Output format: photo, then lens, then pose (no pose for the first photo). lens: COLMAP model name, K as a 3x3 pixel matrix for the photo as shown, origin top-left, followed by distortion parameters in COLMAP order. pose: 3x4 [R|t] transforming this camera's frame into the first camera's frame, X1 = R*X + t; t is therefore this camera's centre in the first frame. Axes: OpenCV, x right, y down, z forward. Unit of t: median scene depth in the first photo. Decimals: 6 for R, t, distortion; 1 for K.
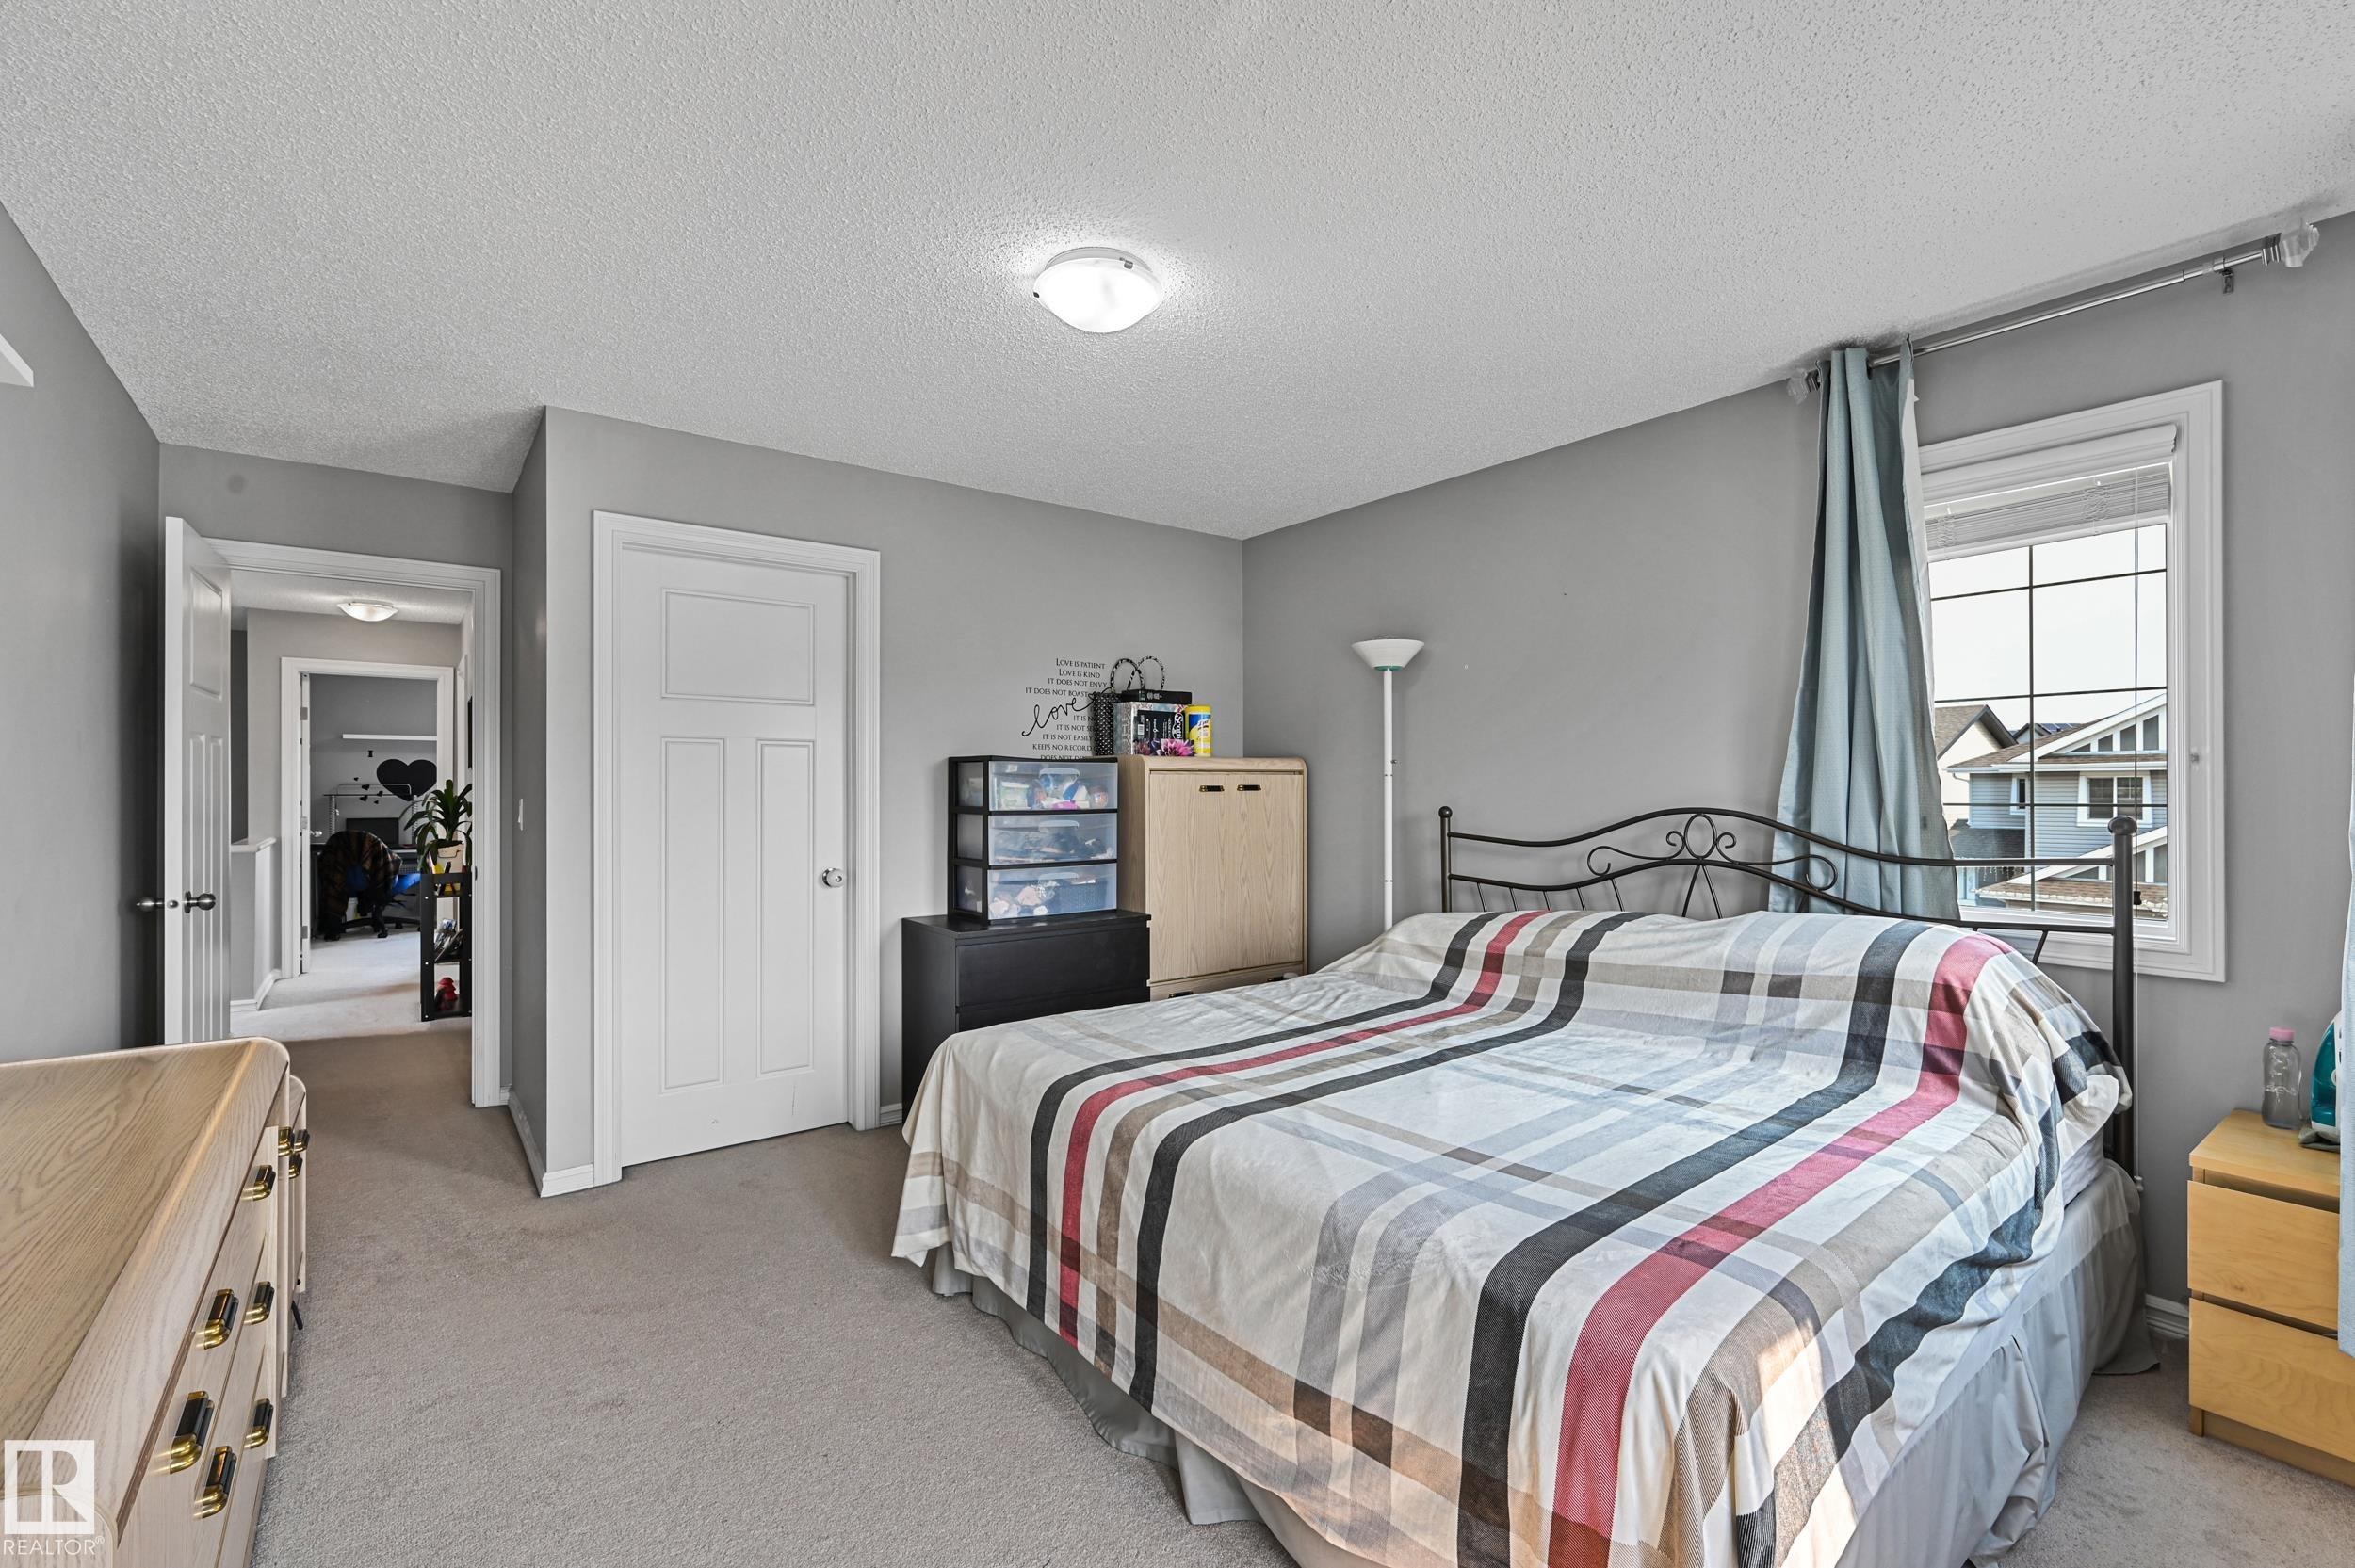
lens RADIAL K [[1004.8, 0, 1185.4], [0, 1004.8, 790.4], [0, 0, 1]] dist [0.003114, 0.000319]
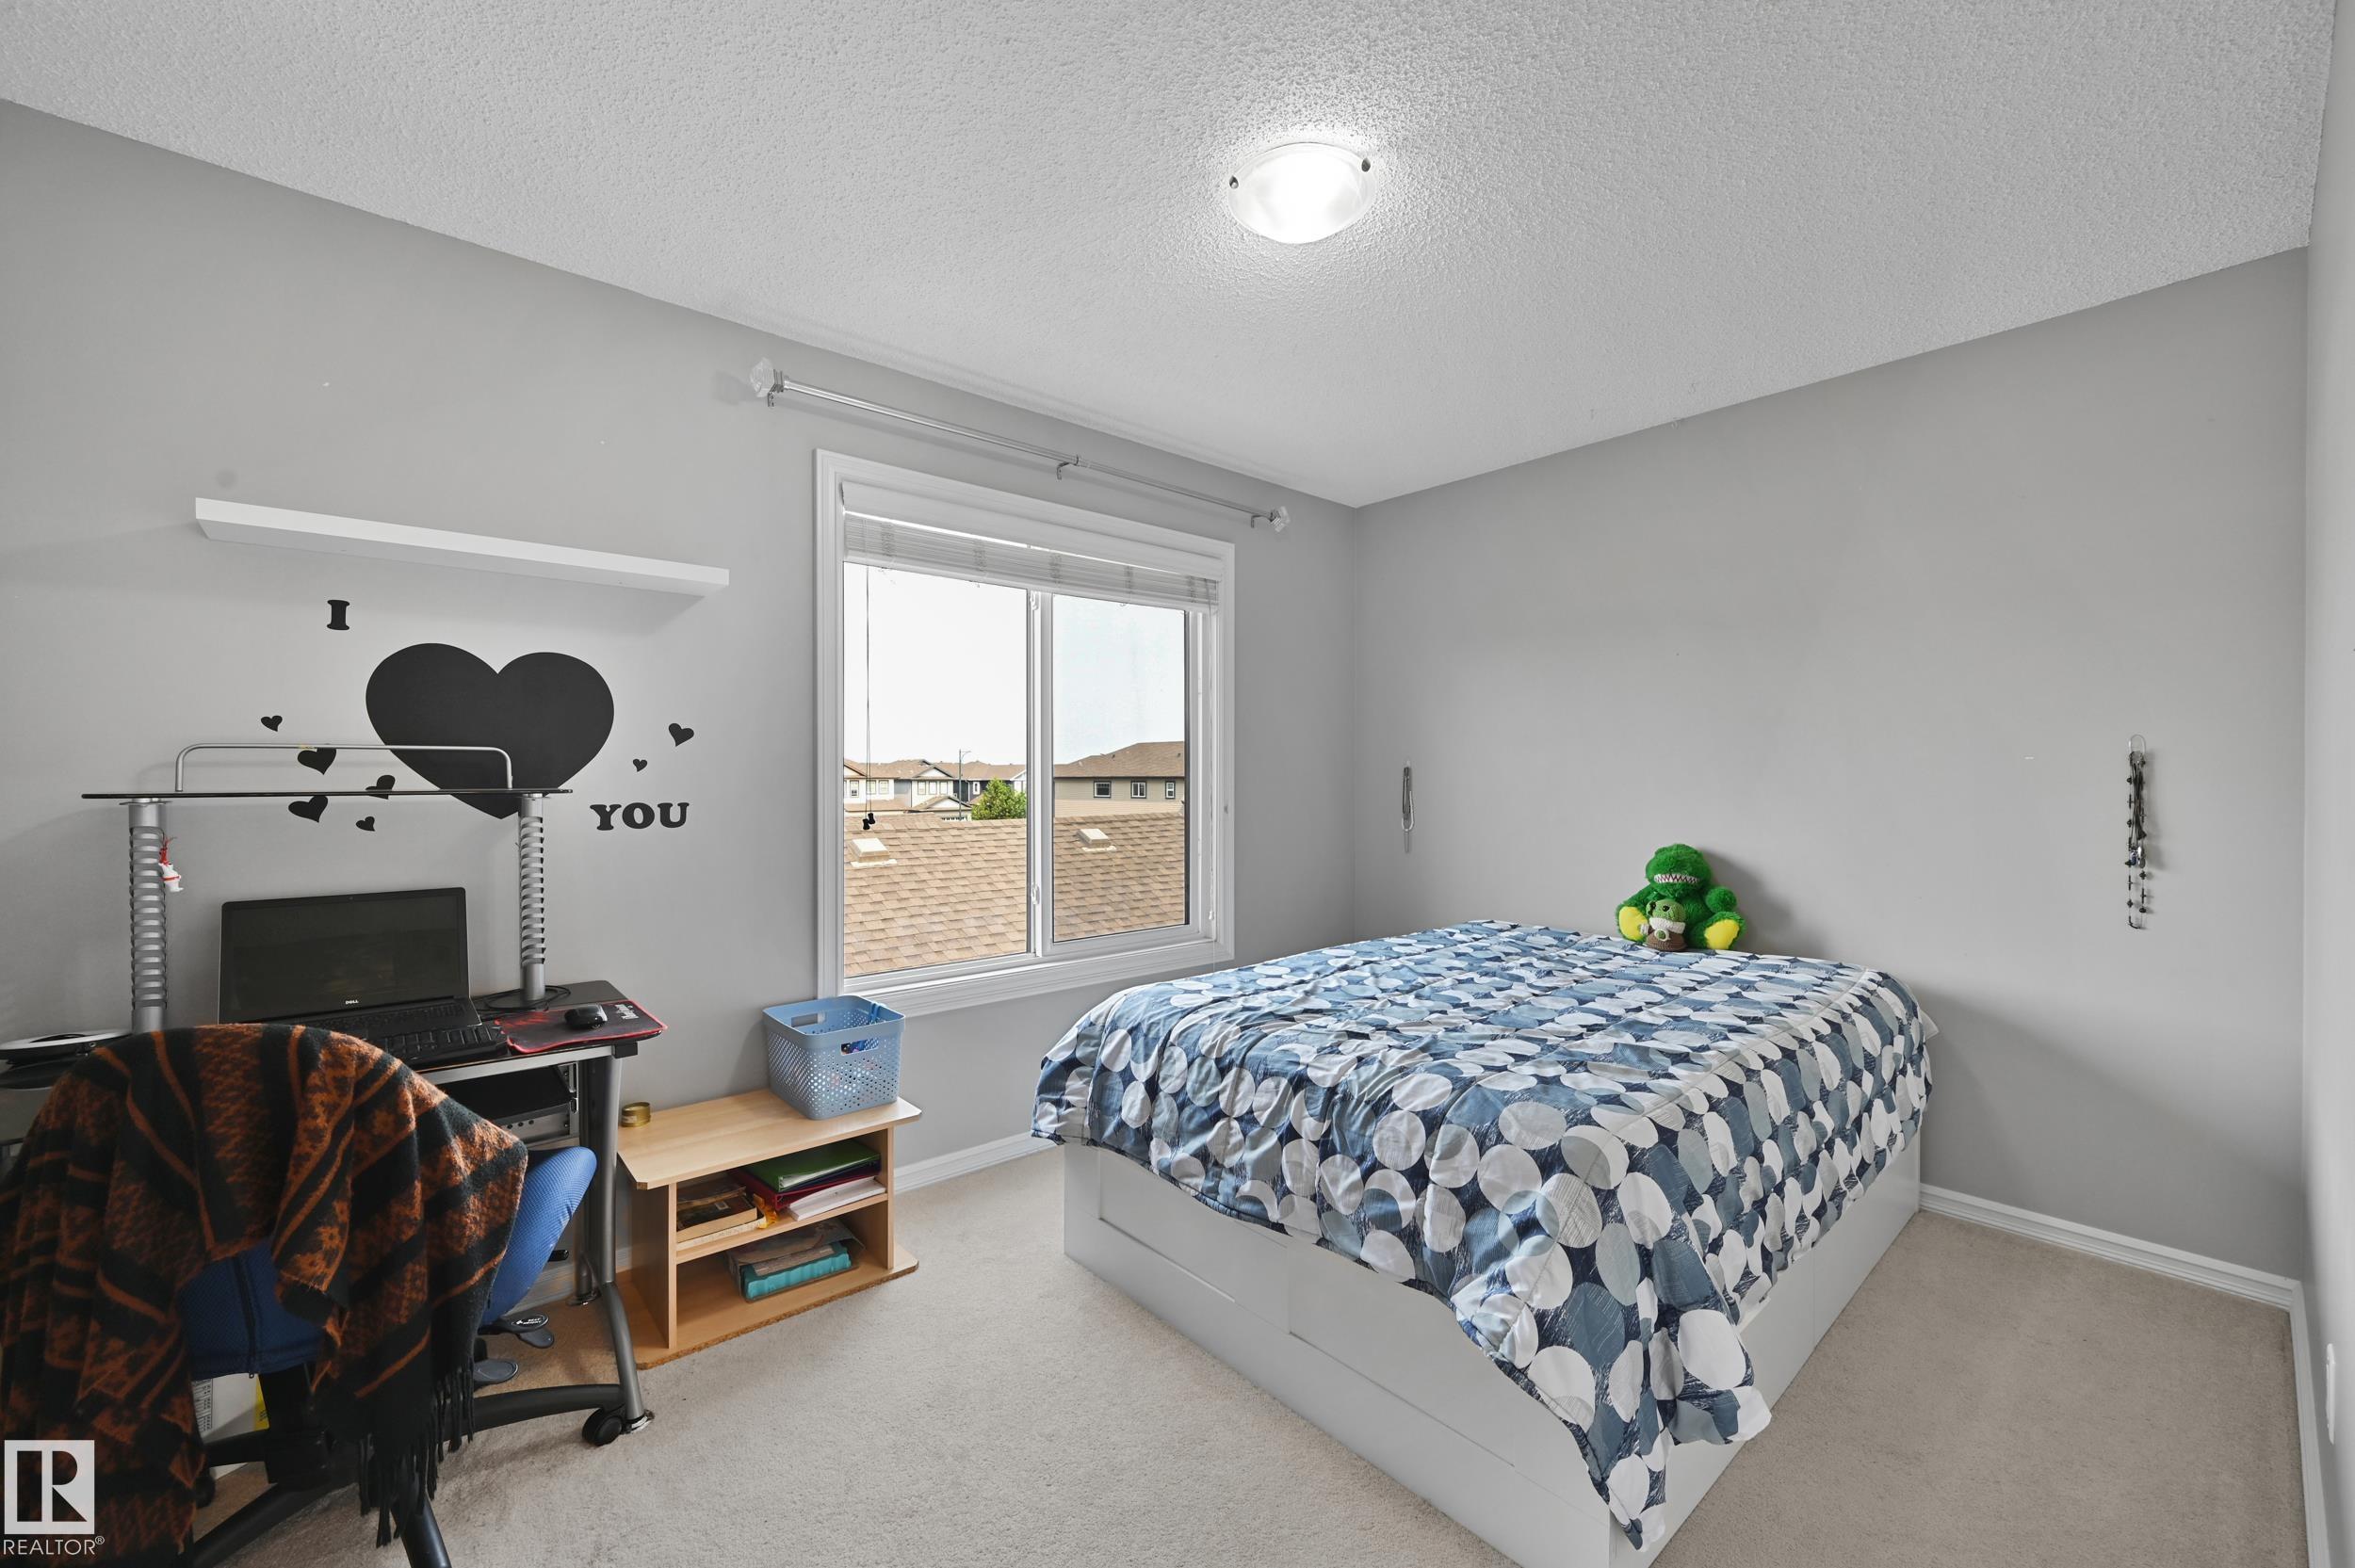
lens RADIAL K [[936.4, 0, 1175.9], [0, 936.4, 788.0], [0, 0, 1]] dist [-0.002064, 0.000746]
pose [[0.998626, -0.000011, 0.052410, -0.627060], [-0.000296, 0.999983, 0.005862, 0.002195], [-0.052409, -0.005870, 0.998608, 0.773920]]
